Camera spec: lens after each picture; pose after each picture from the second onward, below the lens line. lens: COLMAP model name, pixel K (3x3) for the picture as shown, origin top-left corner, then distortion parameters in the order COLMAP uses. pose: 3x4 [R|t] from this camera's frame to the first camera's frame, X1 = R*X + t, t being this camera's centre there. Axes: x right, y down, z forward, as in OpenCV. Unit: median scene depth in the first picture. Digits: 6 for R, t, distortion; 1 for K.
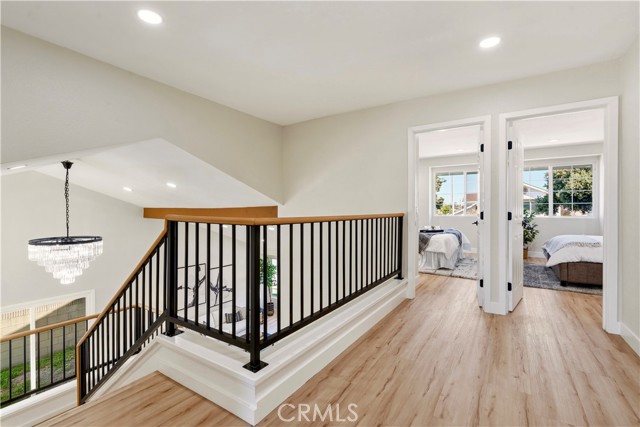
lens RADIAL K [[296.5, 0, 317.4], [0, 296.5, 209.7], [0, 0, 1]] dist [0.000824, 0.000919]
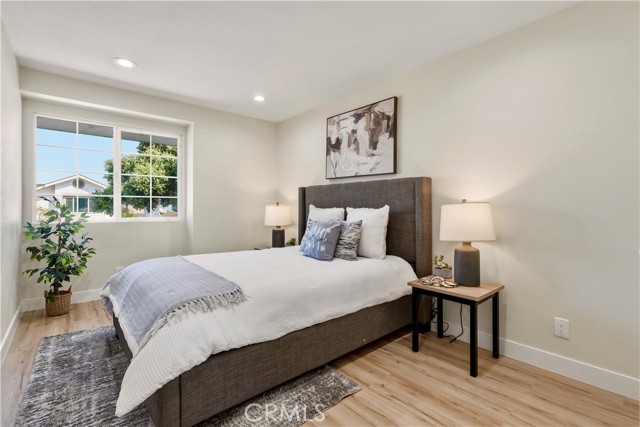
lens RADIAL K [[296.5, 0, 318.3], [0, 296.5, 206.7], [0, 0, 1]] dist [0.000824, 0.000919]
pose [[0.287273, 0.006583, 0.957826, 0.383994], [-0.006553, 0.999966, -0.004907, 0.000171], [-0.957826, -0.004867, 0.287306, 0.508023]]
